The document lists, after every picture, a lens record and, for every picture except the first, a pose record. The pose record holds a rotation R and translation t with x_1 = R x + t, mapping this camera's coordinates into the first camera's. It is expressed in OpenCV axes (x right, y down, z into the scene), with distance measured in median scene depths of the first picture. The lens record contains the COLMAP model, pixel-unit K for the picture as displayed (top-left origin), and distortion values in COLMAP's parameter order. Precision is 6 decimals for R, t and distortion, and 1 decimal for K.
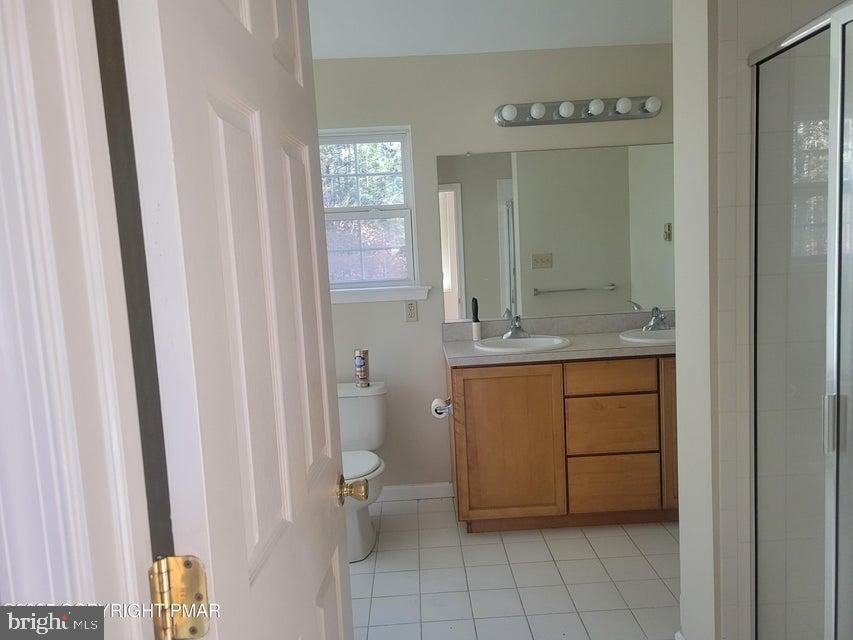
lens RADIAL K [[640.8, 0, 426.1], [0, 640.8, 316.6], [0, 0, 1]] dist [0.028279, -0.002642]
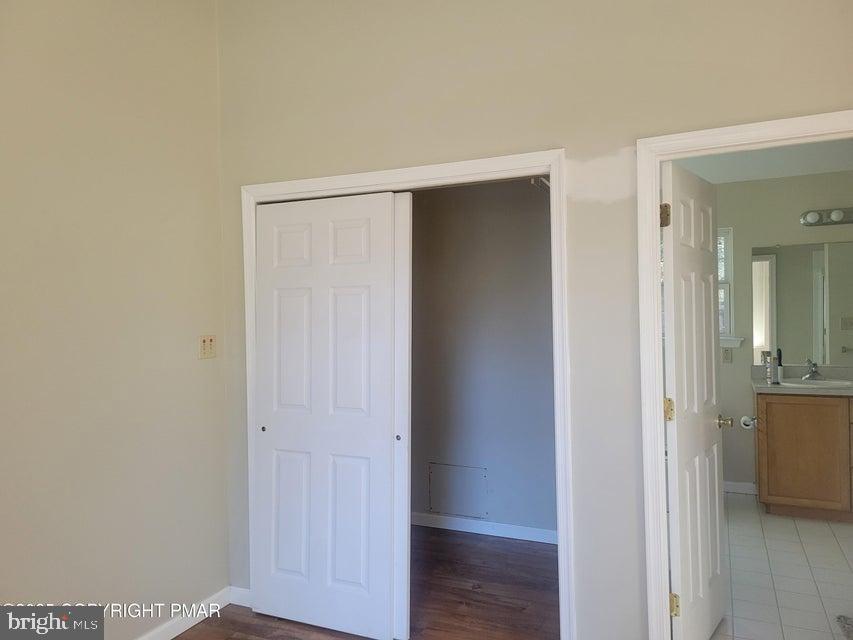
lens RADIAL K [[640.8, 0, 426.1], [0, 640.8, 316.6], [0, 0, 1]] dist [0.028279, -0.002642]
pose [[0.900323, 0.039361, -0.433439, -0.008215], [-0.072753, 0.995500, -0.060717, 0.043907], [0.429099, 0.086199, 0.899135, -0.599424]]
